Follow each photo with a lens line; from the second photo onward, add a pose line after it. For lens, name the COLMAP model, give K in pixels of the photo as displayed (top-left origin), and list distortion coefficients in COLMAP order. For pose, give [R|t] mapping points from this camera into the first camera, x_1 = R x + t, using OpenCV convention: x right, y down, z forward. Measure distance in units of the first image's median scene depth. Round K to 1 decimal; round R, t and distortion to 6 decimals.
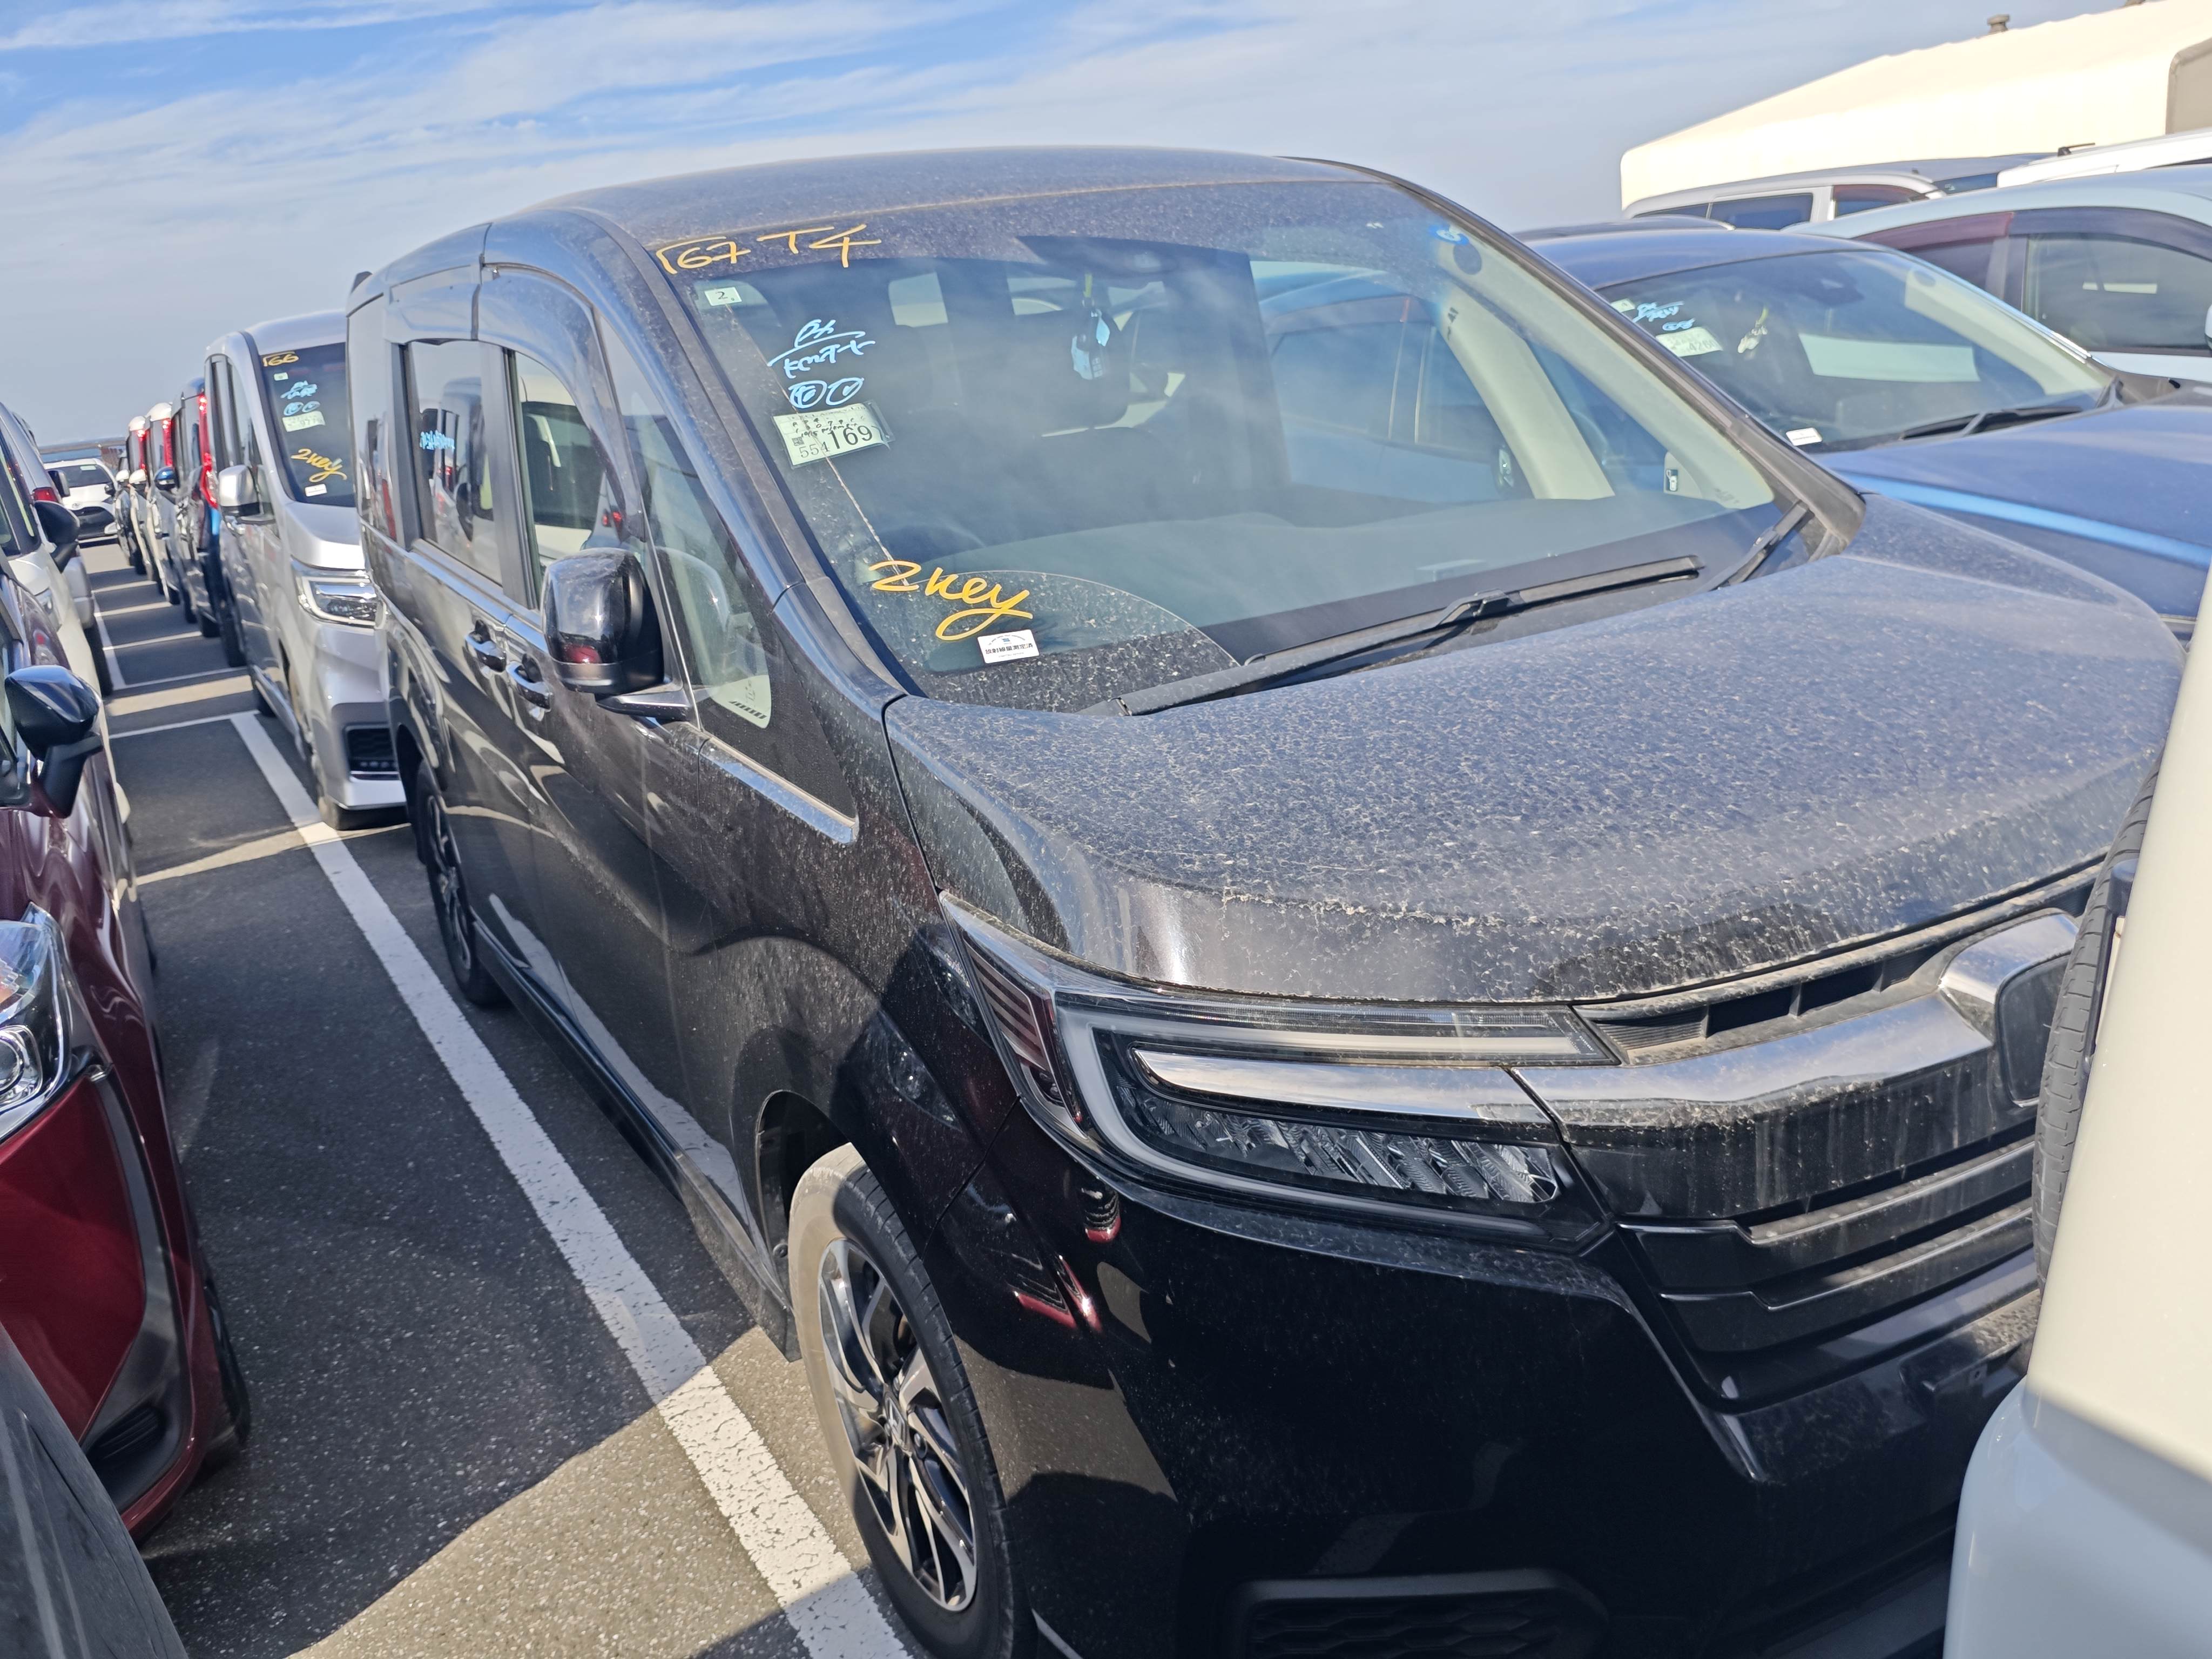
lens RADIAL K [[1836.4, 0, 1110.1], [0, 1836.4, 792.8], [0, 0, 1]] dist [0.066719, -0.143875]
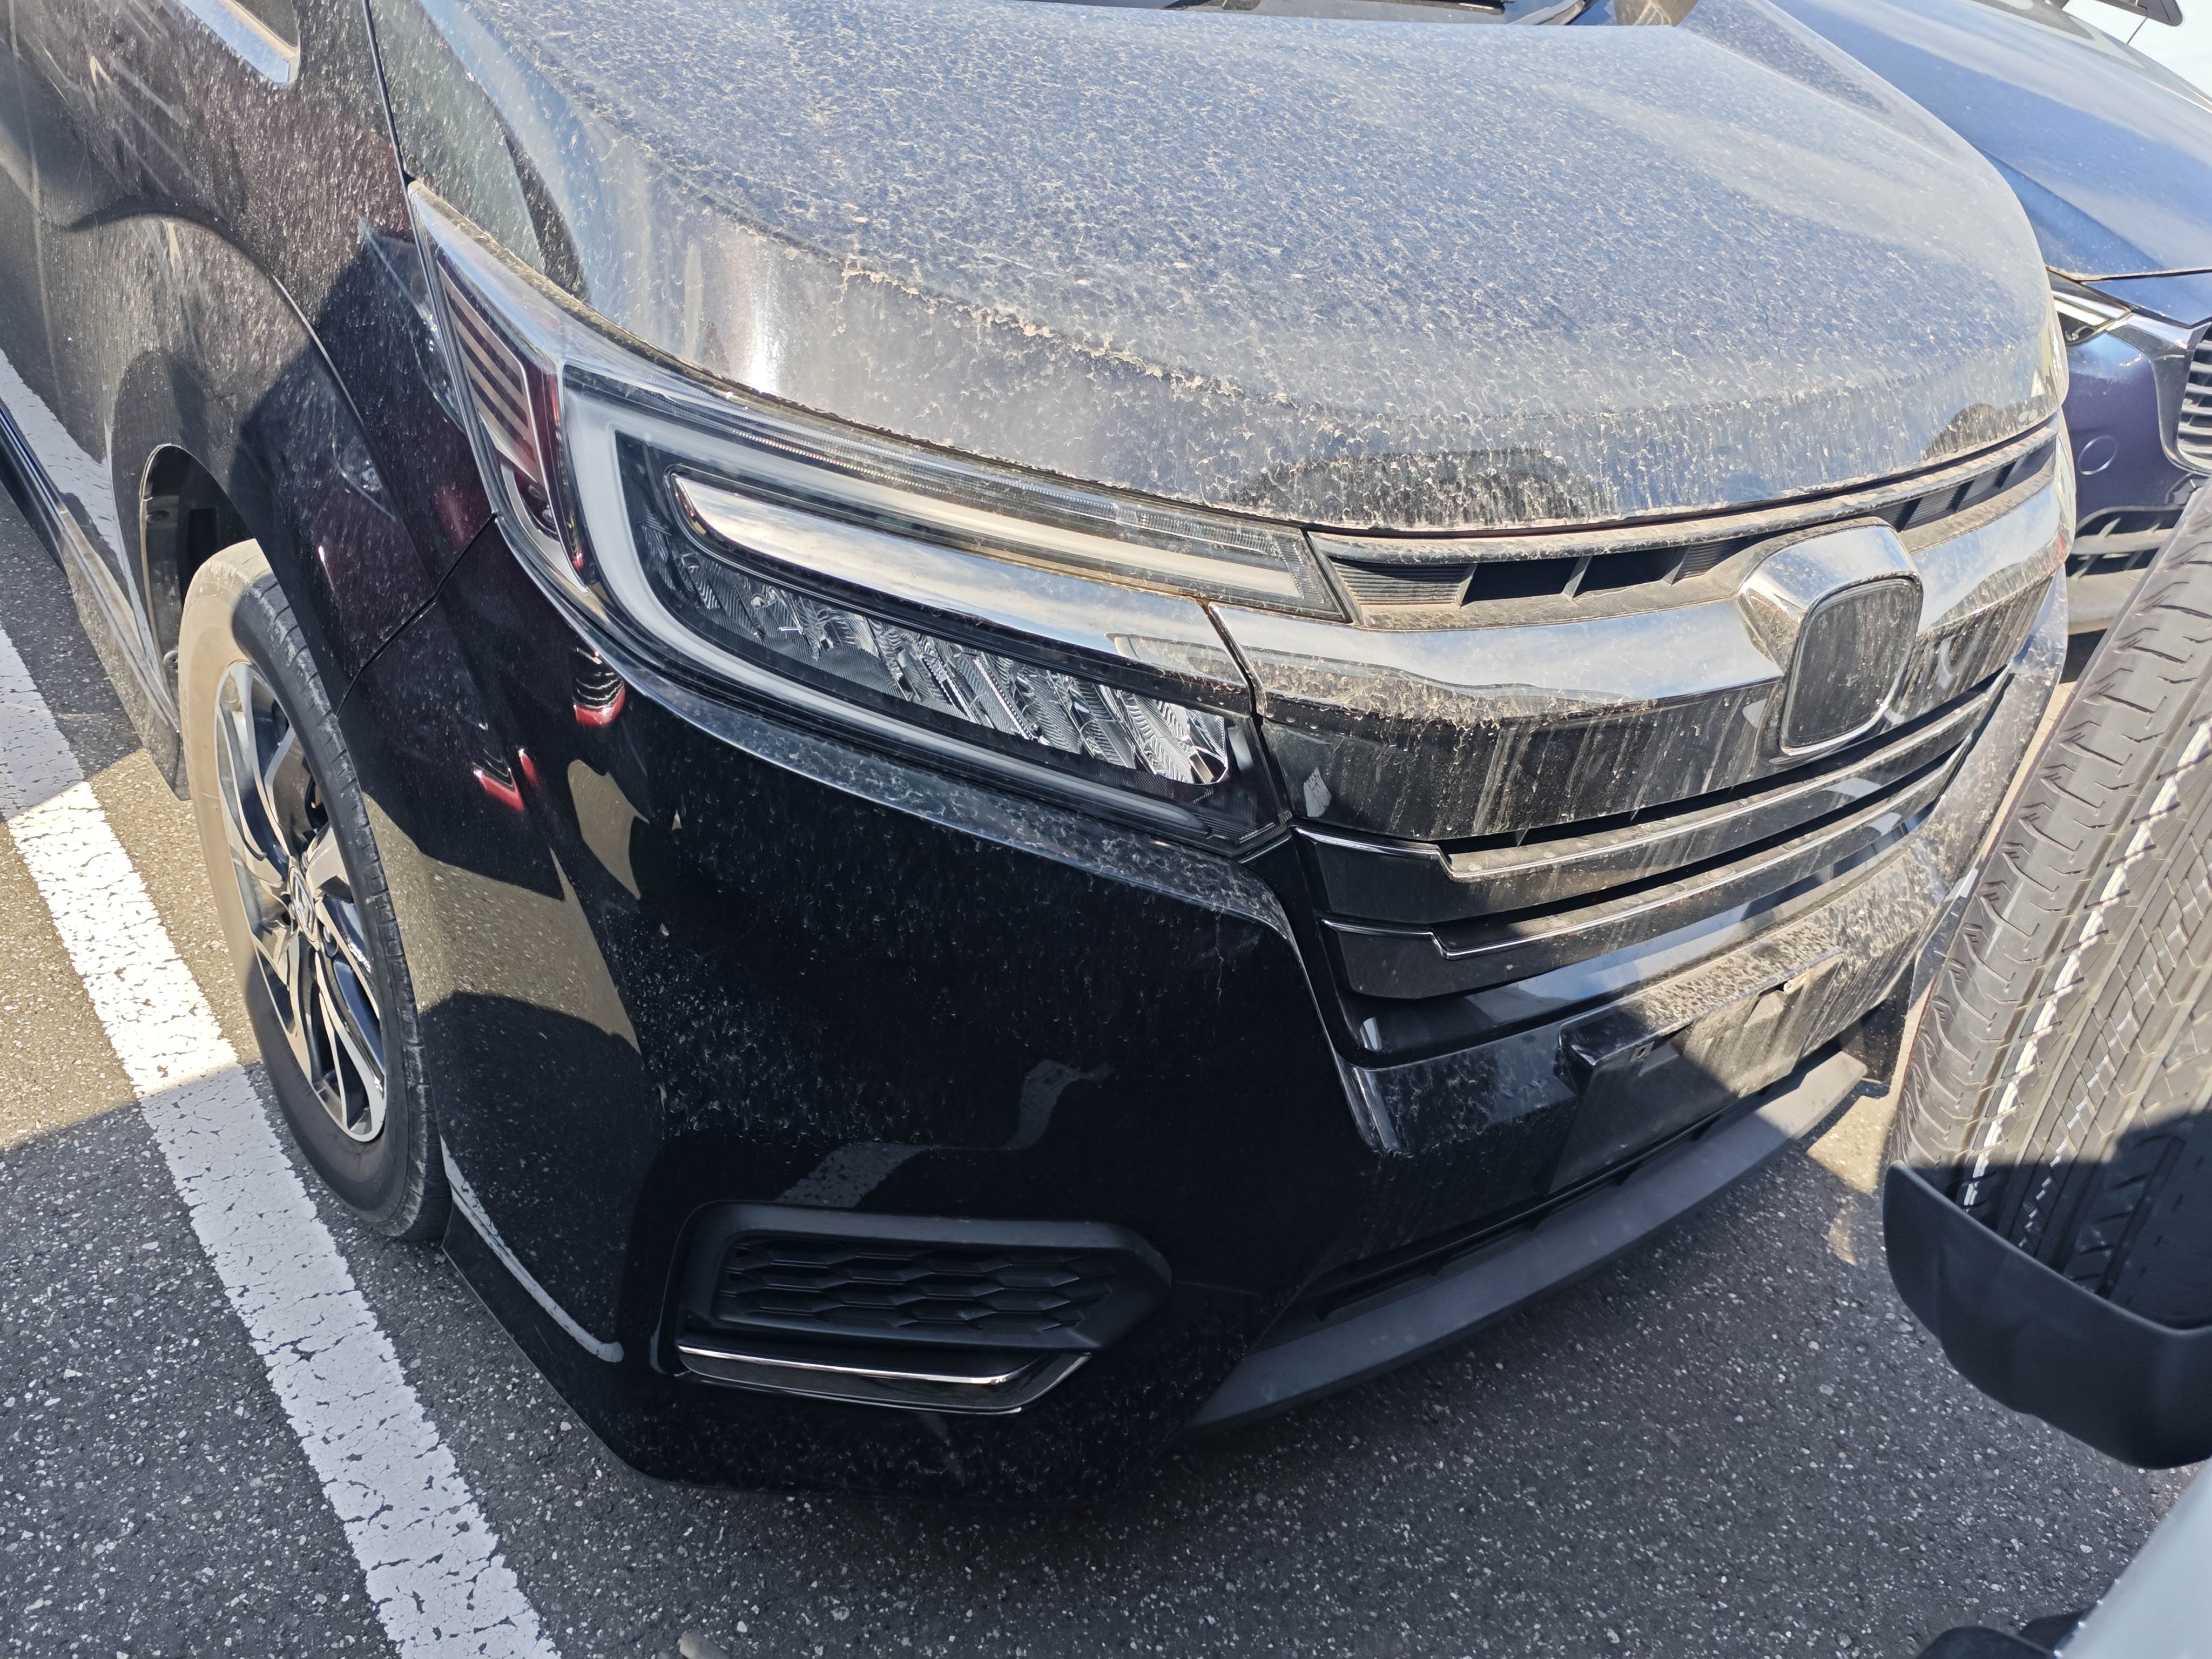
lens RADIAL K [[1791.3, 0, 1103.8], [0, 1791.3, 928.5], [0, 0, 1]] dist [0.053122, -0.100266]
pose [[0.957606, 0.126852, 0.258650, 0.013043], [-0.208997, 0.923841, 0.320684, 0.046761], [-0.198272, -0.361146, 0.911187, 0.297157]]
